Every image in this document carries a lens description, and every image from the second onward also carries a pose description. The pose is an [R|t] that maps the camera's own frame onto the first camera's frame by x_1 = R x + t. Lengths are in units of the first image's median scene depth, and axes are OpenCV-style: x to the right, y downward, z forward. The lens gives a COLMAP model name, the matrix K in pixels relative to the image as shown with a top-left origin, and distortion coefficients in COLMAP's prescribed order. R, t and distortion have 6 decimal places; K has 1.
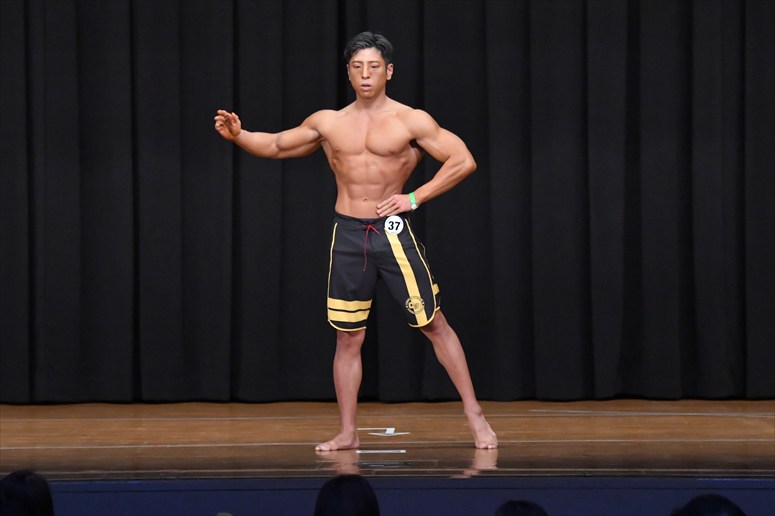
lens RADIAL K [[5050.1, 0, 387.5], [0, 5050.1, 258.0], [0, 0, 1]] dist [2.059022, 0.626618]
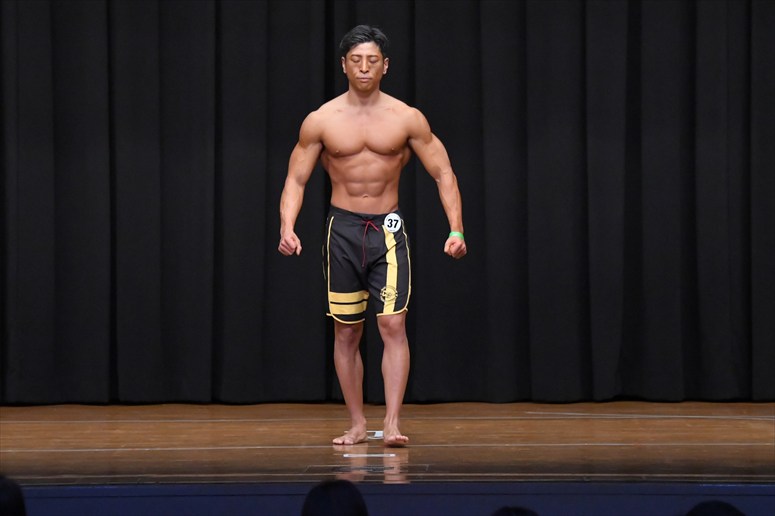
lens RADIAL K [[5675.5, 0, 387.5], [0, 5675.5, 258.0], [0, 0, 1]] dist [2.635966, 11.607826]
pose [[0.999976, 0.001893, 0.006674, -0.005132], [-0.001912, 0.999994, 0.002871, -0.002132], [-0.006668, -0.002883, 0.999974, -0.074201]]
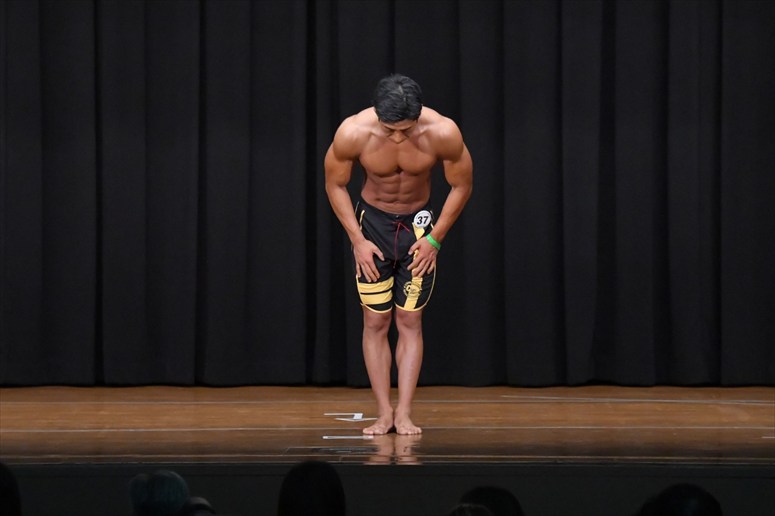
lens RADIAL K [[4844.2, 0, 387.5], [0, 4844.2, 258.0], [0, 0, 1]] dist [1.898622, -10.435537]
pose [[0.999972, 0.006729, 0.003149, 0.003092], [-0.006732, 0.999977, 0.001013, 0.002538], [-0.003142, -0.001034, 0.999995, 0.060861]]
